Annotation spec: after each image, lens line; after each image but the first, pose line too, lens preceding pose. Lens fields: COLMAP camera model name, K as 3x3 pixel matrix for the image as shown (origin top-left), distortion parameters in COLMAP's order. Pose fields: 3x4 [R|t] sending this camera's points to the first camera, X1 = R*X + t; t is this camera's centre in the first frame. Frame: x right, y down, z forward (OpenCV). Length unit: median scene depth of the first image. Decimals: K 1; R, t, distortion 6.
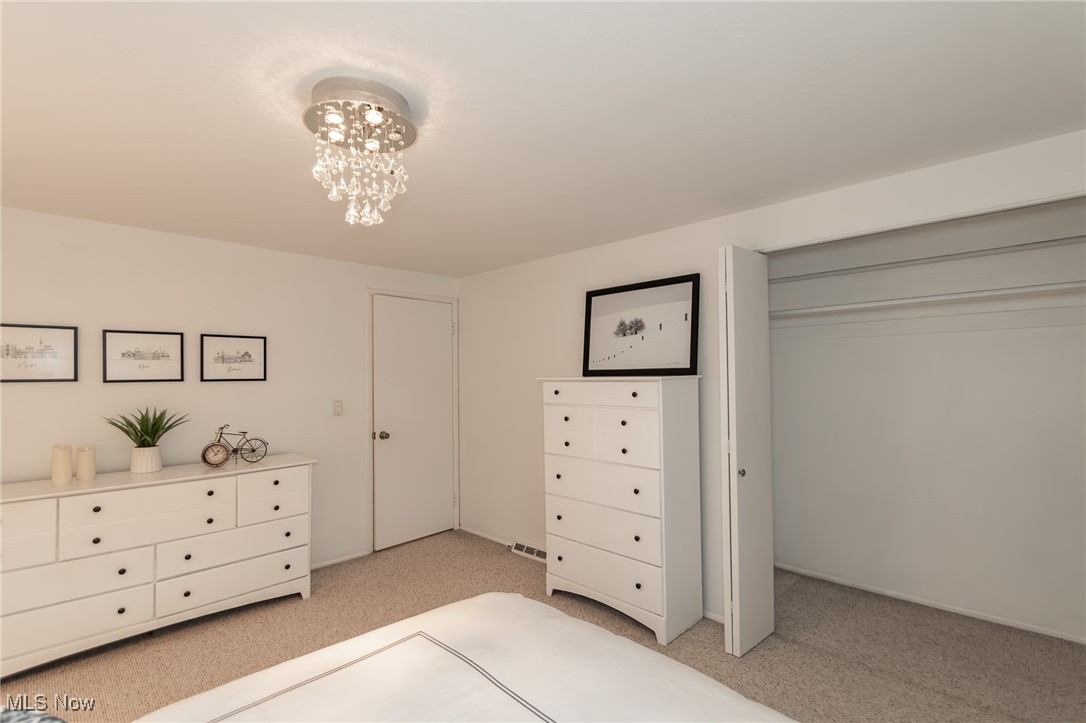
lens RADIAL K [[502.6, 0, 539.4], [0, 502.6, 370.7], [0, 0, 1]] dist [0.000122, -0.000750]
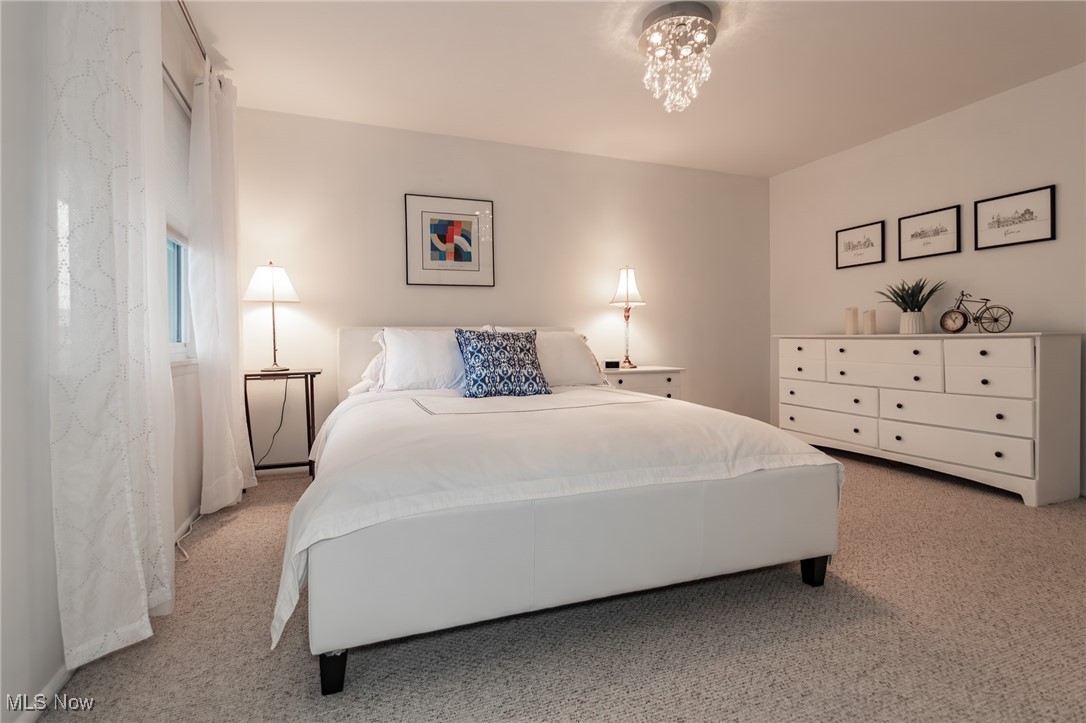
lens RADIAL K [[517.7, 0, 528.1], [0, 517.7, 342.1], [0, 0, 1]] dist [-0.001255, -0.000921]
pose [[-0.417411, 0.016616, -0.908566, 0.612323], [0.015436, 0.999818, 0.011193, 0.177194], [0.908587, -0.009352, -0.417591, 0.639616]]
